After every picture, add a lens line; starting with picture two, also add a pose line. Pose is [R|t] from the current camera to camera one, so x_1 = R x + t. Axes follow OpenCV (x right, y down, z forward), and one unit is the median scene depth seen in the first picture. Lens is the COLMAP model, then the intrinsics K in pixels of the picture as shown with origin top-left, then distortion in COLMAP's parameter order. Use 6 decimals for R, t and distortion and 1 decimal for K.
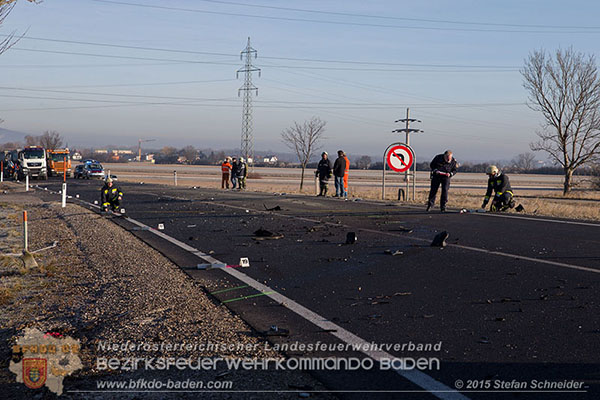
lens RADIAL K [[1092.3, 0, 299.6], [0, 1092.3, 197.0], [0, 0, 1]] dist [-0.064217, 0.000000]
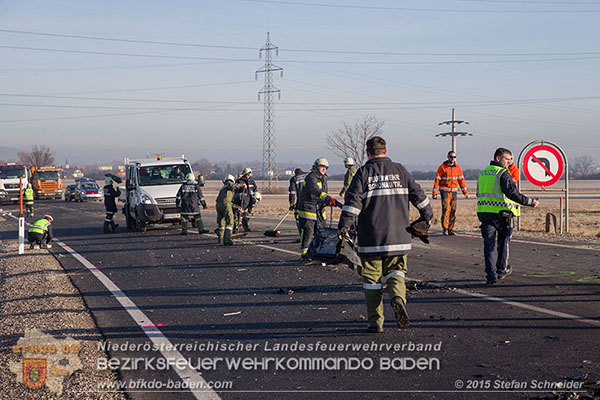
lens RADIAL K [[1178.3, 0, 293.5], [0, 1178.3, 195.9], [0, 0, 1]] dist [0.160739, 0.000000]
pose [[0.999342, -0.026987, -0.024241, -0.014089], [0.026661, 0.999551, -0.013666, -0.004489], [0.024599, 0.013011, 0.999613, 0.115788]]
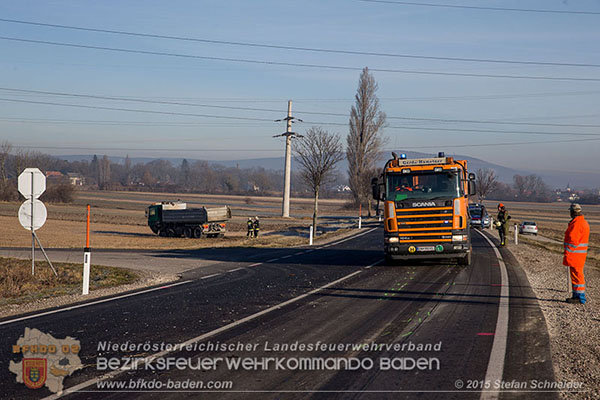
lens RADIAL K [[1085.1, 0, 302.0], [0, 1085.1, 204.5], [0, 0, 1]] dist [0.219817, 0.000000]
pose [[0.892368, 0.016243, -0.451016, 0.055474], [-0.029752, 0.999295, -0.022879, -0.010818], [0.450326, 0.033835, 0.892223, 0.215454]]
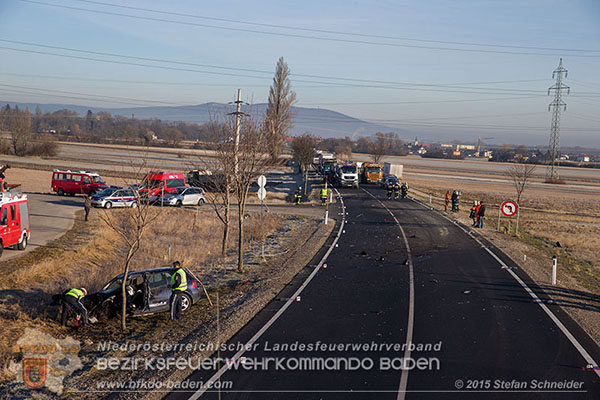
lens RADIAL K [[1026.2, 0, 294.2], [0, 1026.2, 236.9], [0, 0, 1]] dist [0.190267, 0.000000]
pose [[0.942456, 0.061491, -0.328628, 0.119055], [-0.044060, 0.997211, 0.060235, -0.027863], [0.331415, -0.042290, 0.942537, -0.253294]]
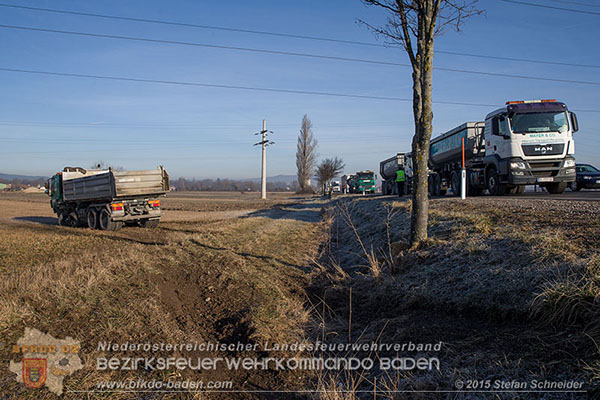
lens RADIAL K [[390.2, 0, 297.1], [0, 390.2, 203.8], [0, 0, 1]] dist [-0.069165, 0.017464]
pose [[0.923904, -0.005694, -0.382583, -0.249718], [0.003507, 0.999973, -0.006414, -0.010772], [0.382609, 0.004584, 0.923899, 0.790310]]
